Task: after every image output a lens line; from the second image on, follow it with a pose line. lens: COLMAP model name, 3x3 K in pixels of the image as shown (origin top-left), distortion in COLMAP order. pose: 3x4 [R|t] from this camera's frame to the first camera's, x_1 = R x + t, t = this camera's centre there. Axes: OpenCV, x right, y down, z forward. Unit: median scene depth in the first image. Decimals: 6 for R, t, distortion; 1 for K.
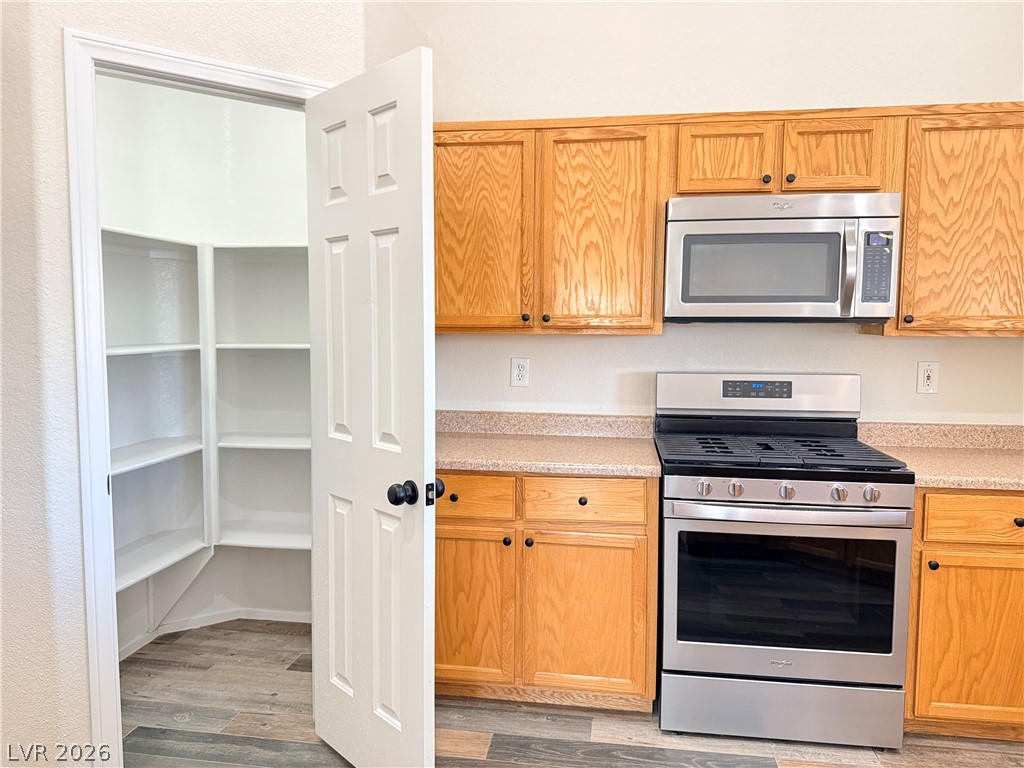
lens RADIAL K [[706.1, 0, 511.4], [0, 706.1, 383.6], [0, 0, 1]] dist [0.032236, -0.031201]
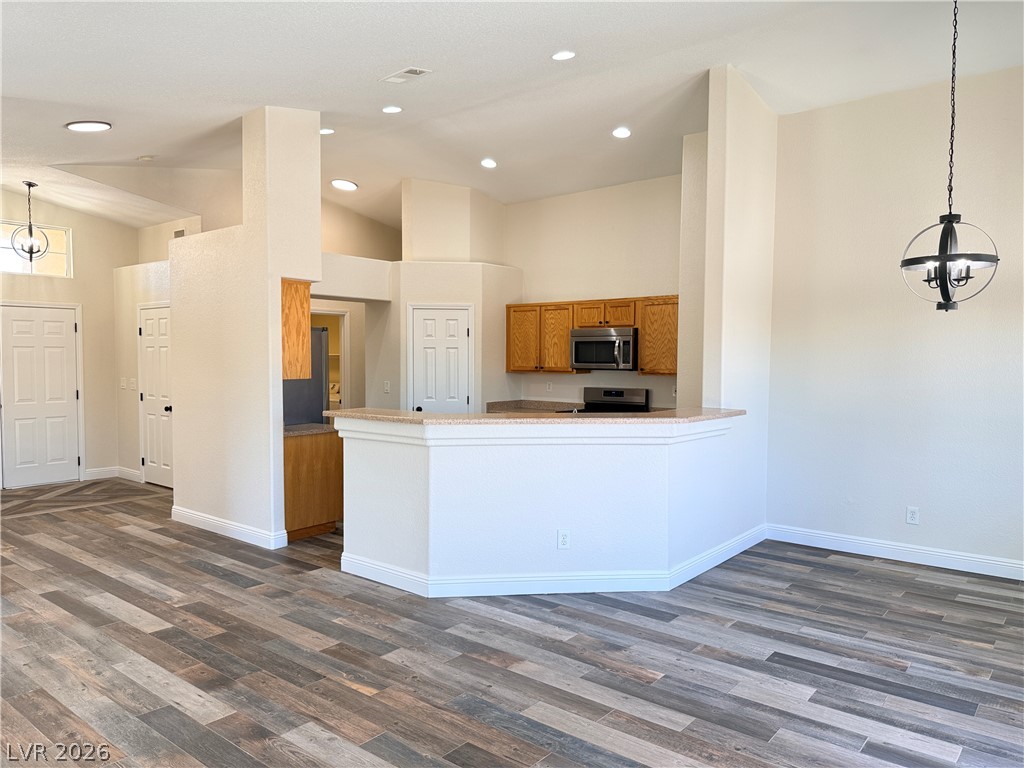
lens RADIAL K [[706.1, 0, 512.9], [0, 706.1, 386.1], [0, 0, 1]] dist [0.032236, -0.031201]
pose [[0.853749, 0.019191, -0.520331, 1.582849], [-0.037546, 0.998988, -0.024760, 0.067636], [0.519329, 0.040675, 0.853606, -1.704666]]
